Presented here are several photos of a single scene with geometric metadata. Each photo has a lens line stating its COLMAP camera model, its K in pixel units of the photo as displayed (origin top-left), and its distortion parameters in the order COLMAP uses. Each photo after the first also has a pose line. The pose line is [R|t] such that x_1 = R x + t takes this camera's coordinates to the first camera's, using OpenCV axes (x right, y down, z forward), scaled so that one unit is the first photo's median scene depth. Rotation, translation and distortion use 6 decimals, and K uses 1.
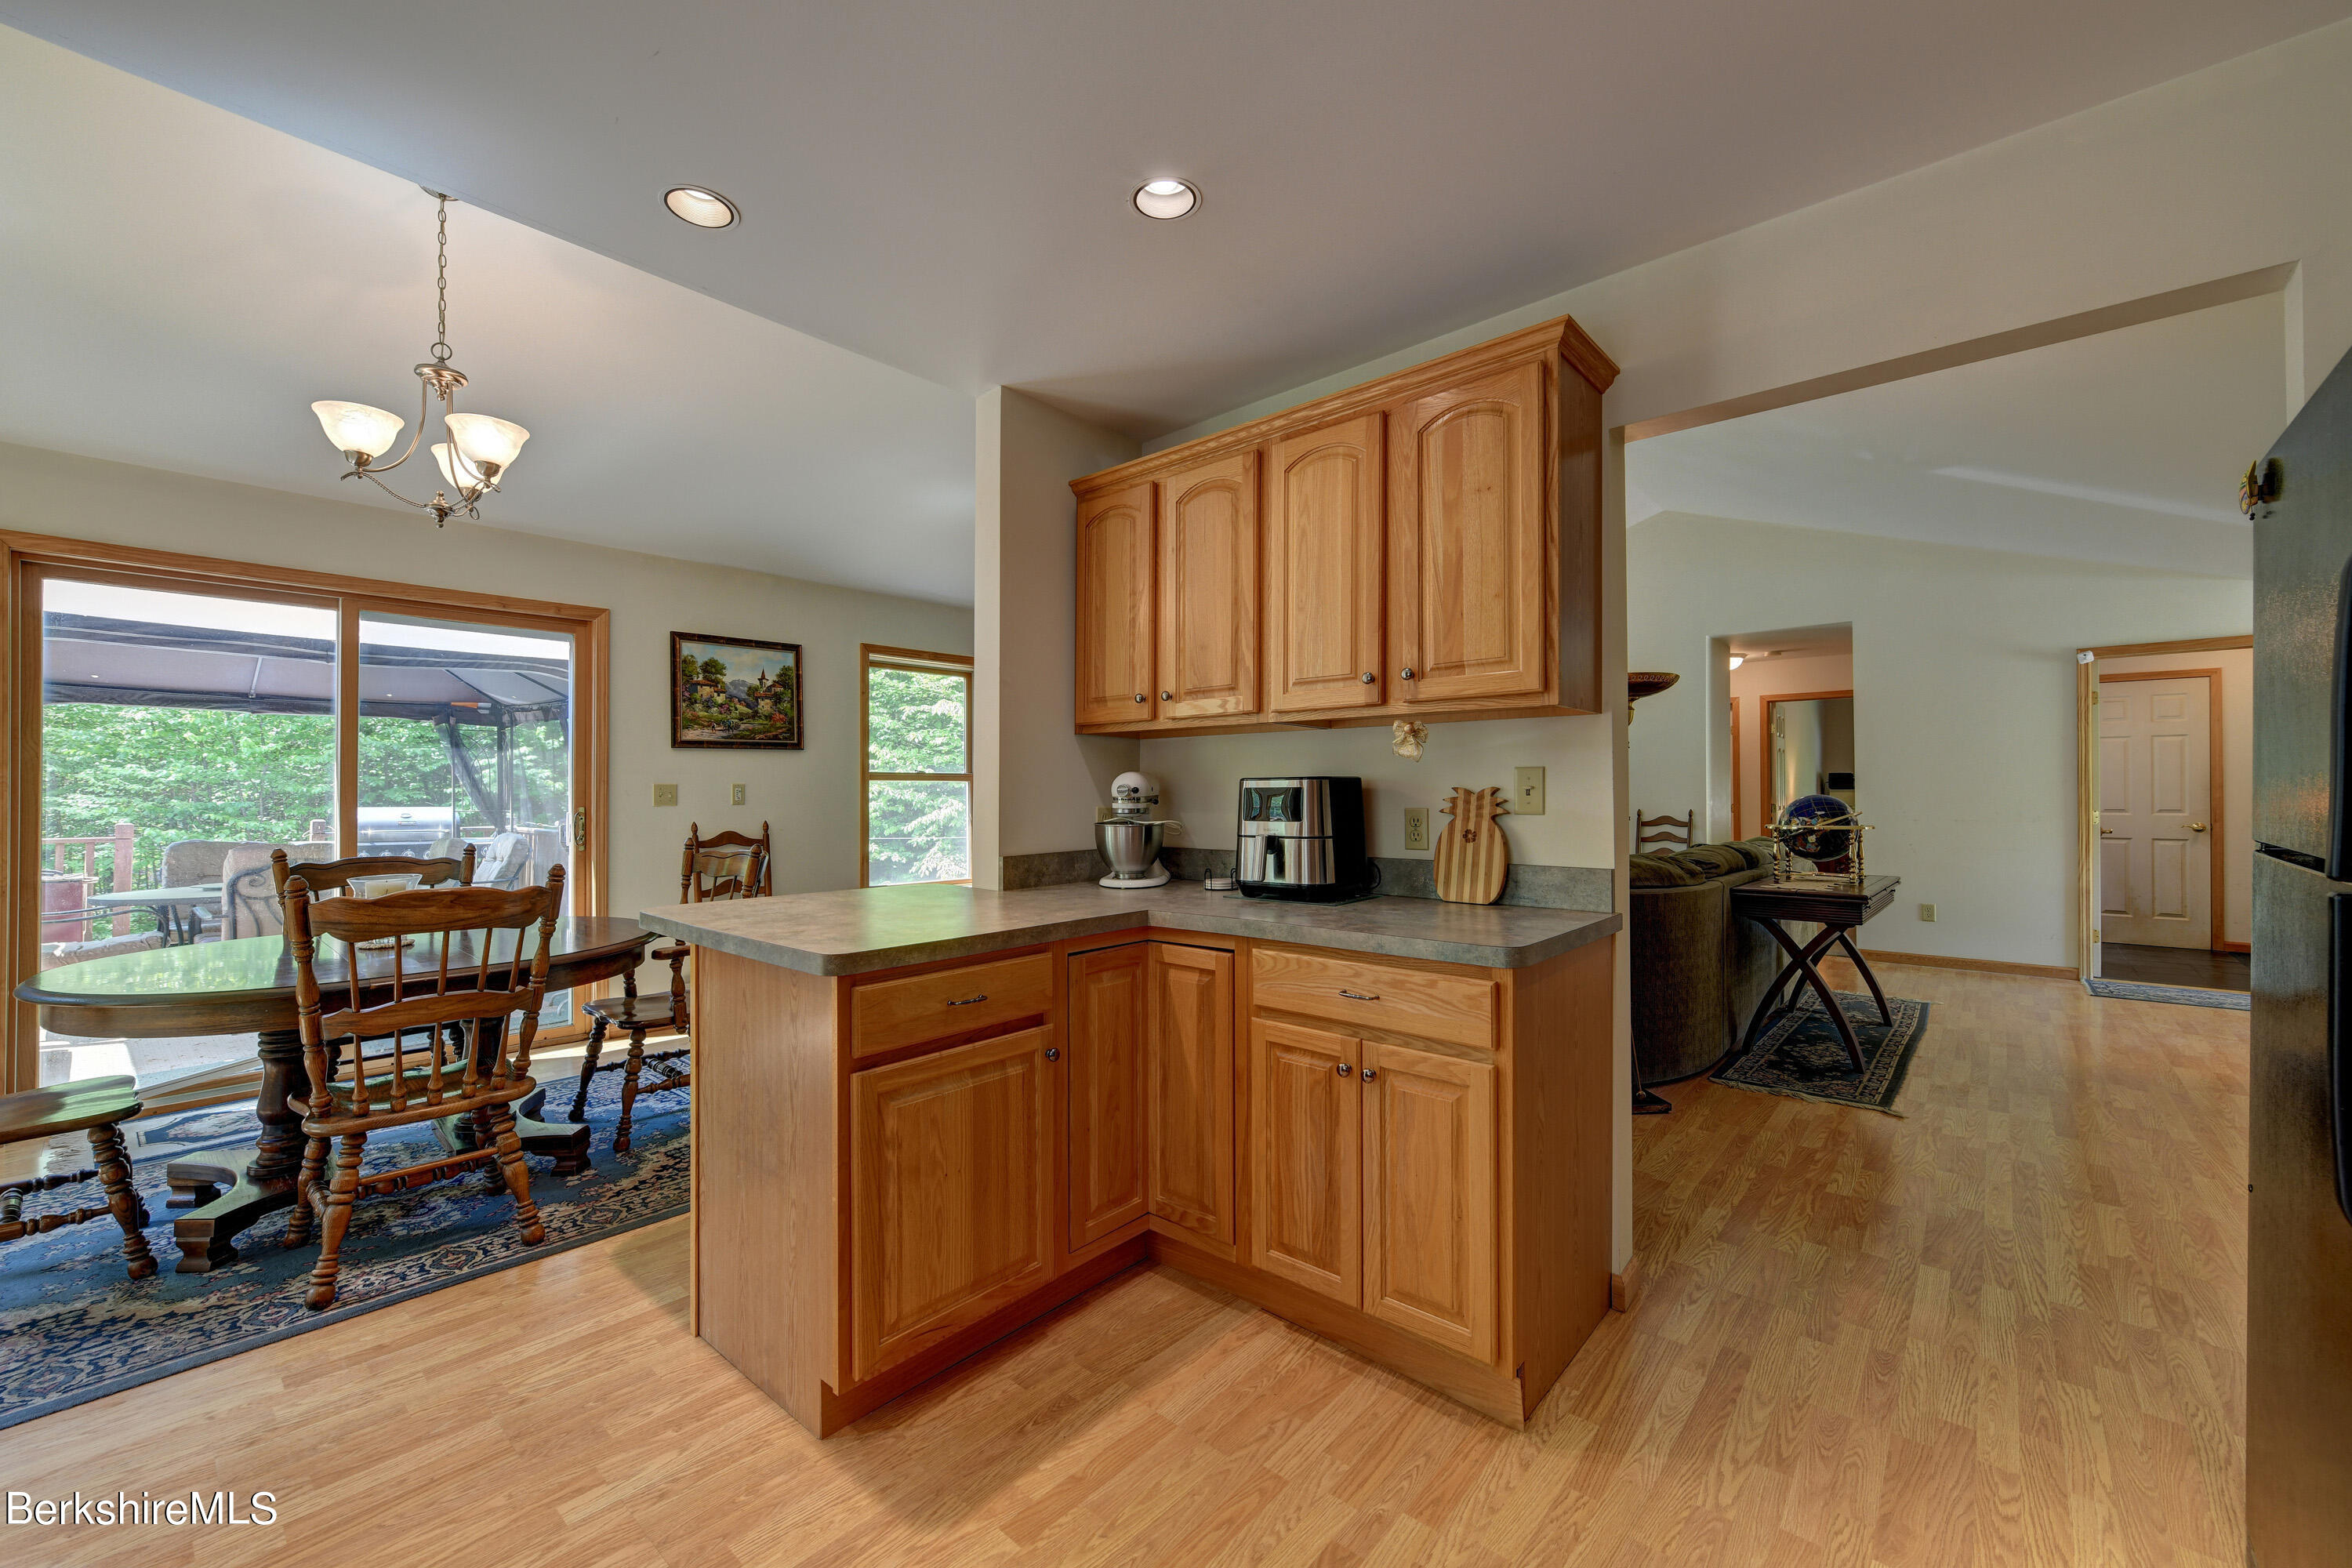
lens RADIAL K [[935.9, 0, 1176.0], [0, 935.9, 784.0], [0, 0, 1]] dist [0.000417, -0.000096]
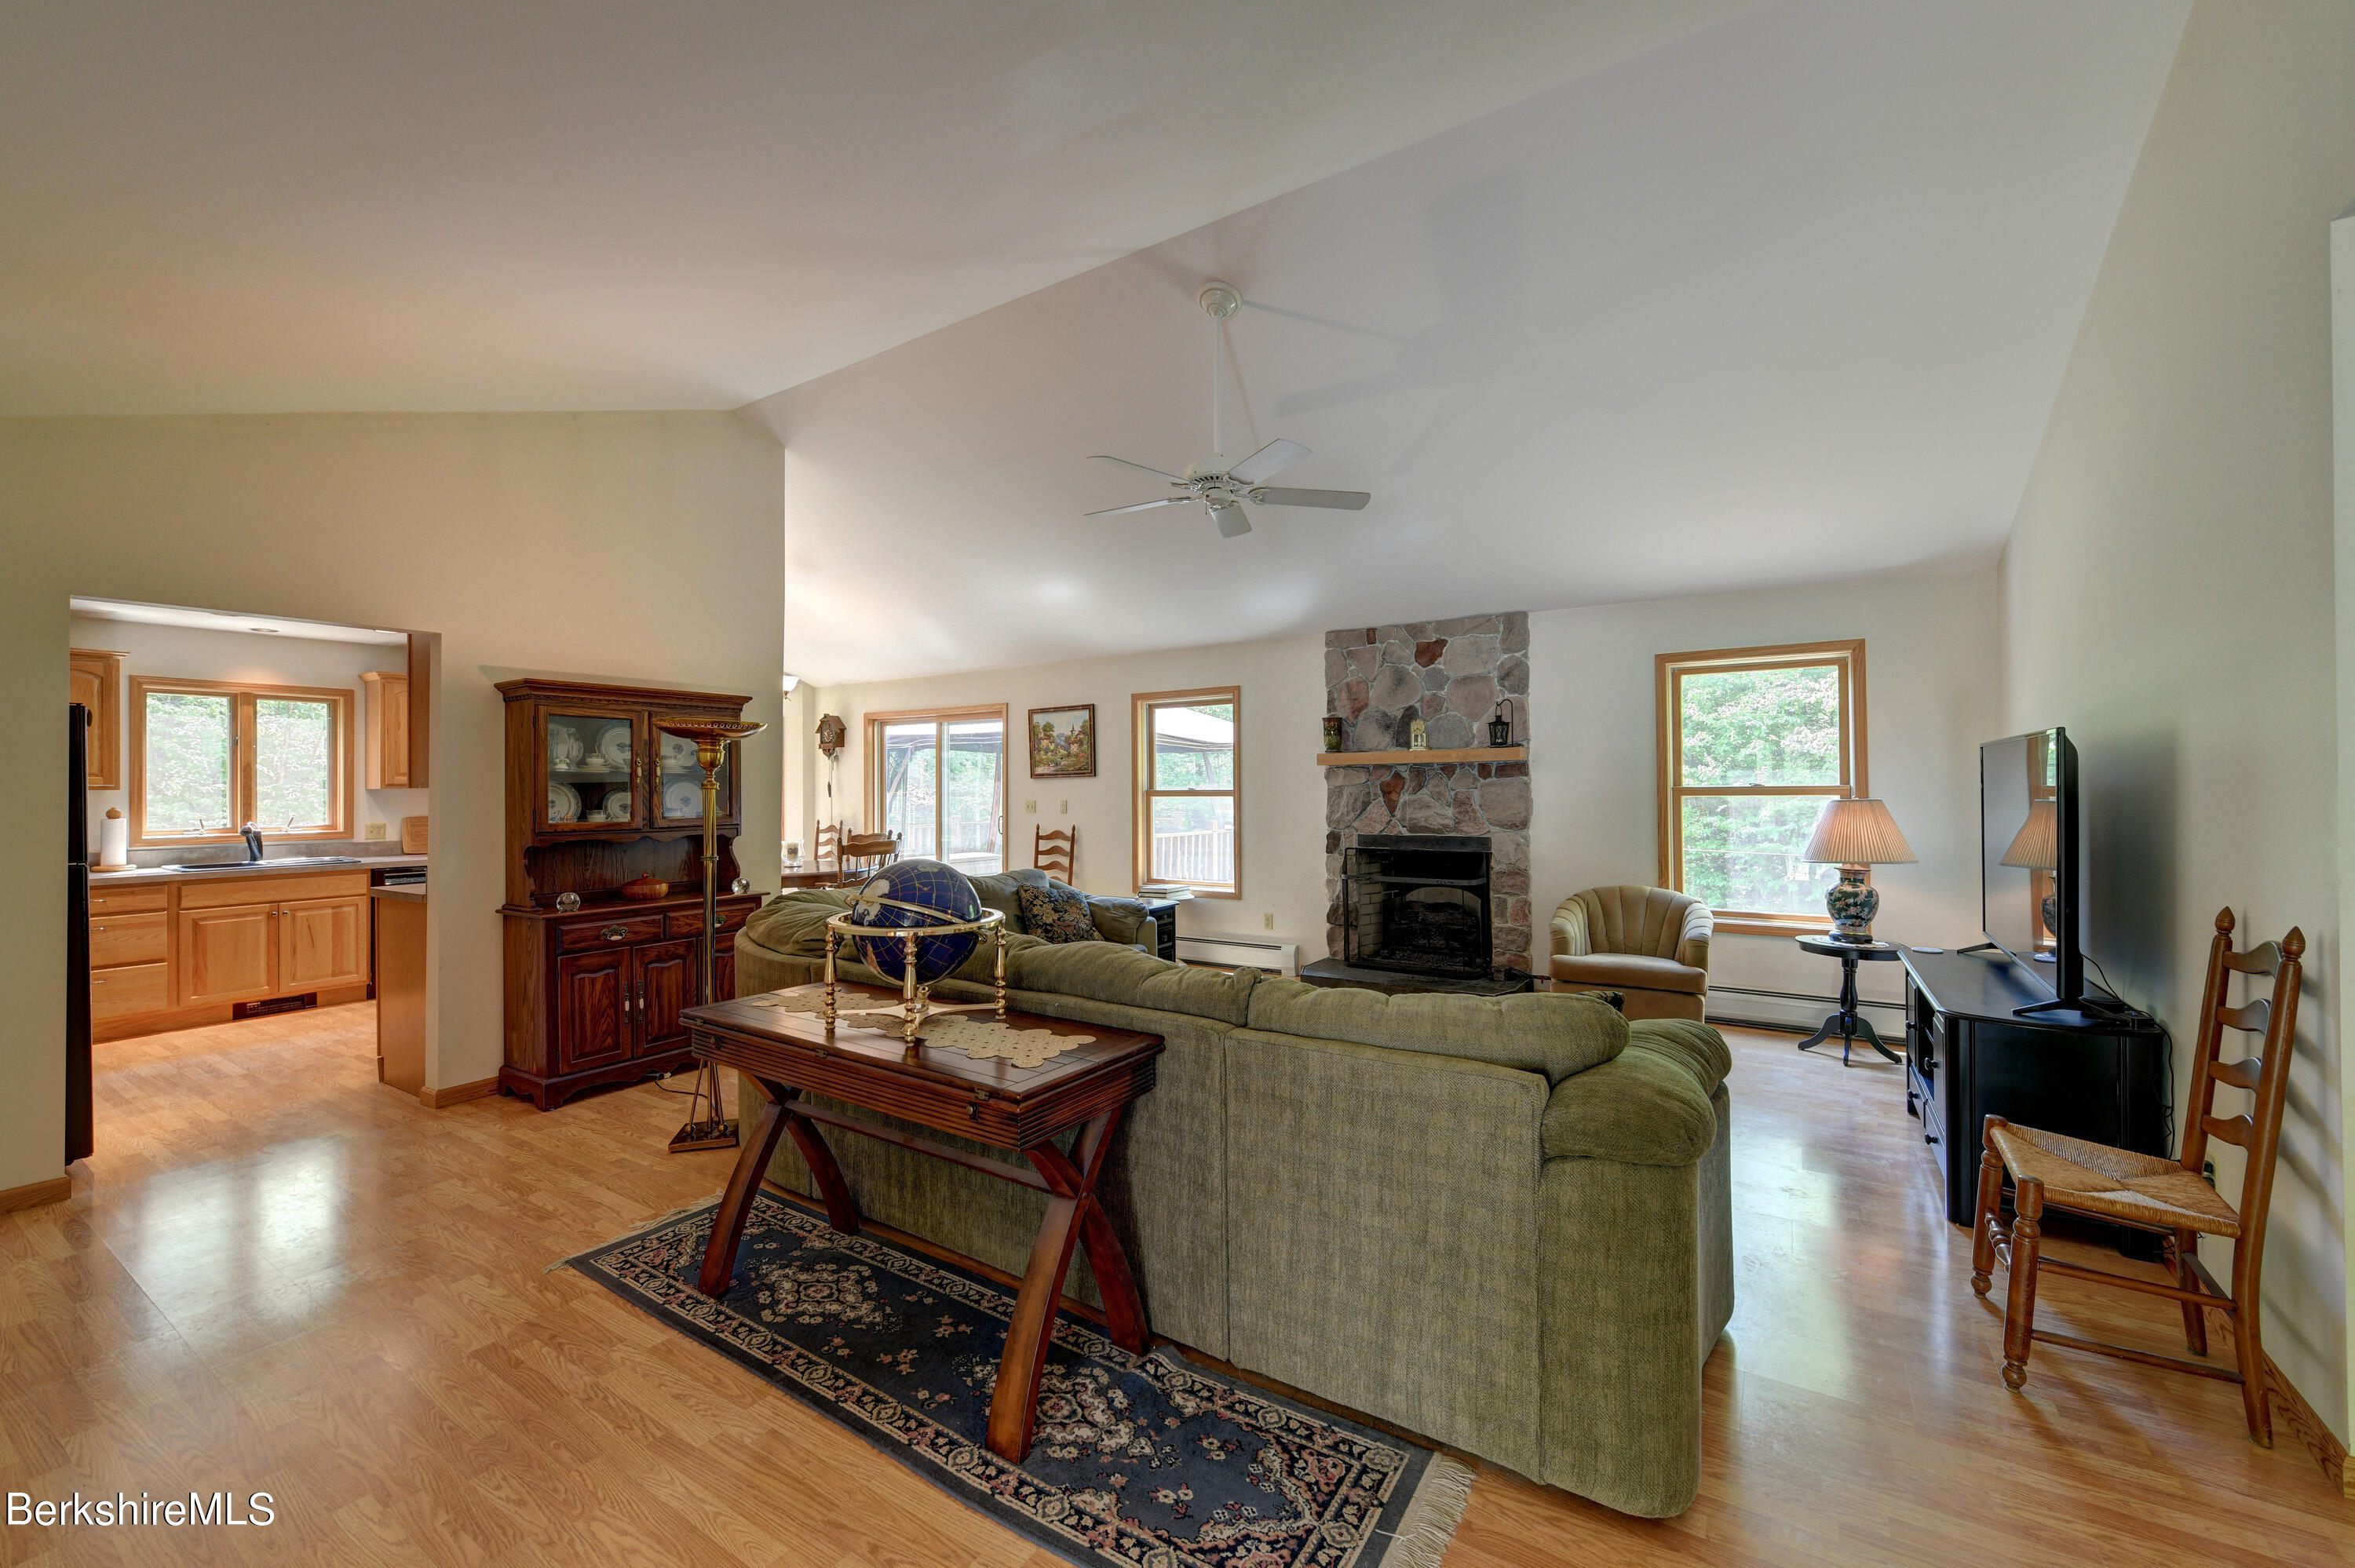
lens RADIAL K [[942.0, 0, 1177.5], [0, 942.0, 784.0], [0, 0, 1]] dist [-0.002057, -0.000525]
pose [[0.144532, -0.001217, -0.989499, 1.270955], [0.017331, 0.999849, 0.001302, -0.029421], [0.989348, -0.017337, 0.144531, 1.106608]]
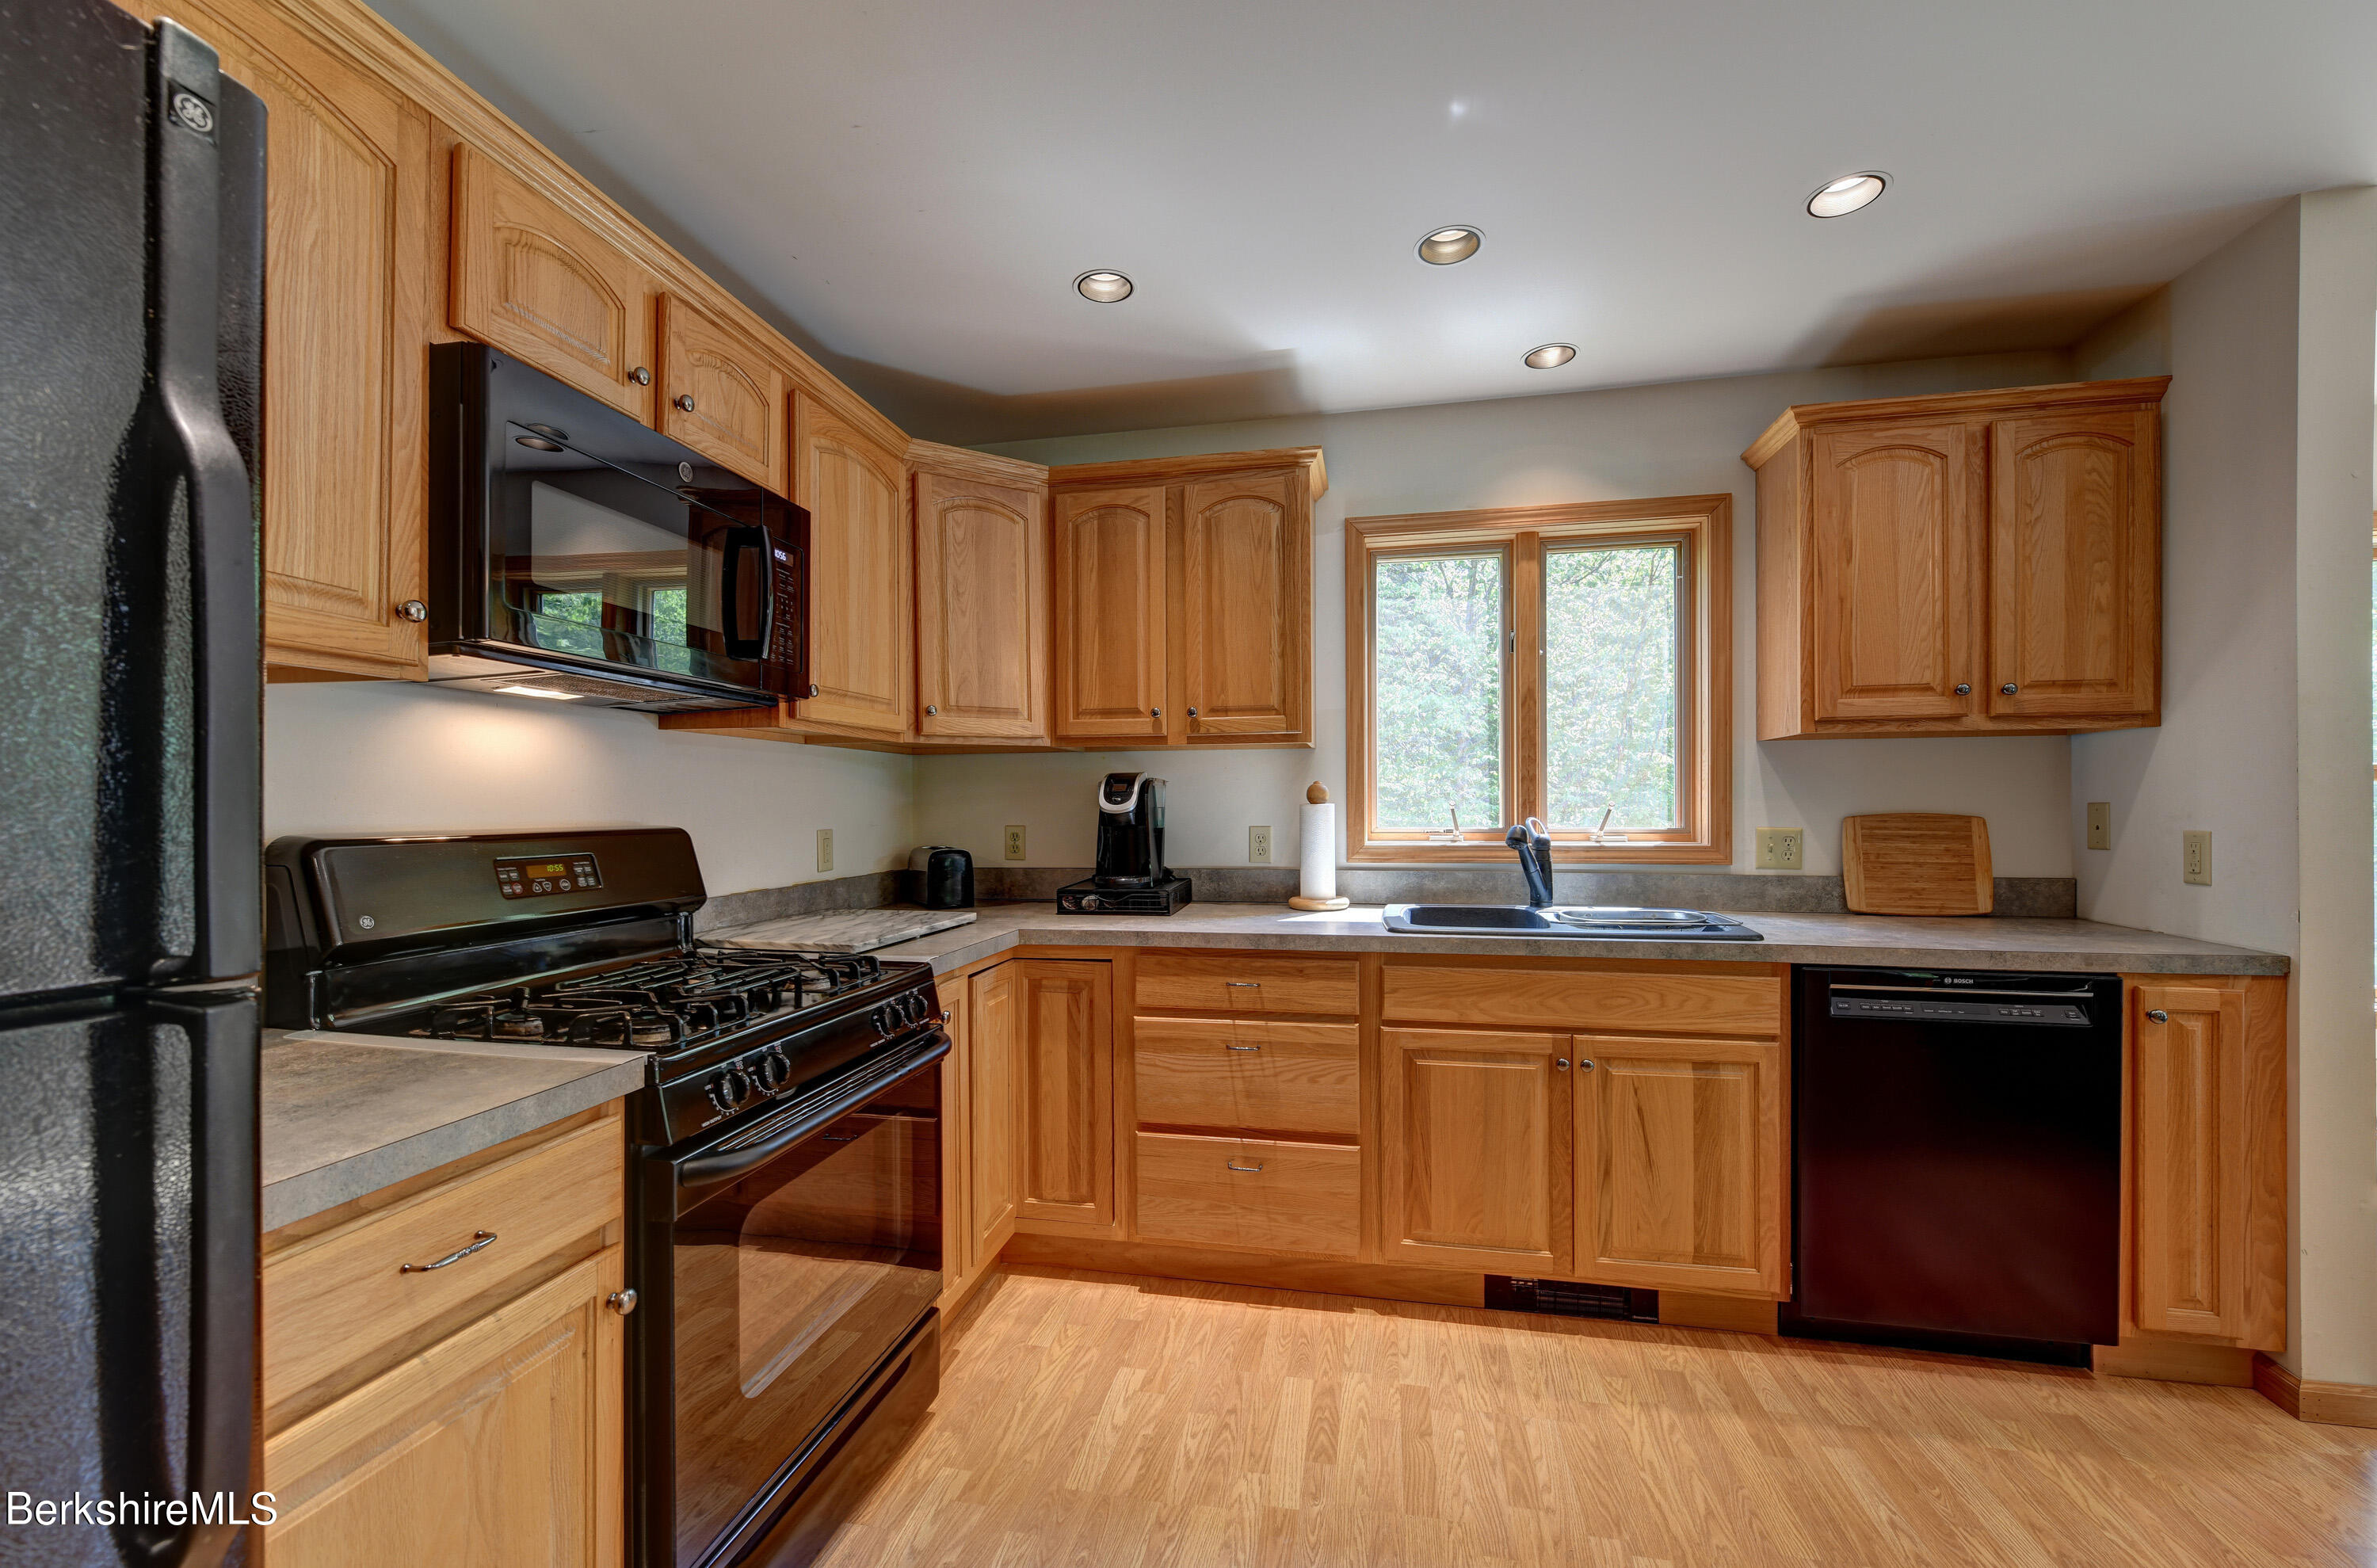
lens RADIAL K [[953.7, 0, 1173.1], [0, 953.7, 812.0], [0, 0, 1]] dist [0.000384, -0.000235]
pose [[-0.868634, 0.008704, -0.495378, 0.207430], [0.011886, 0.999924, -0.003273, 0.000805], [0.495312, -0.008731, -0.868671, 0.375099]]
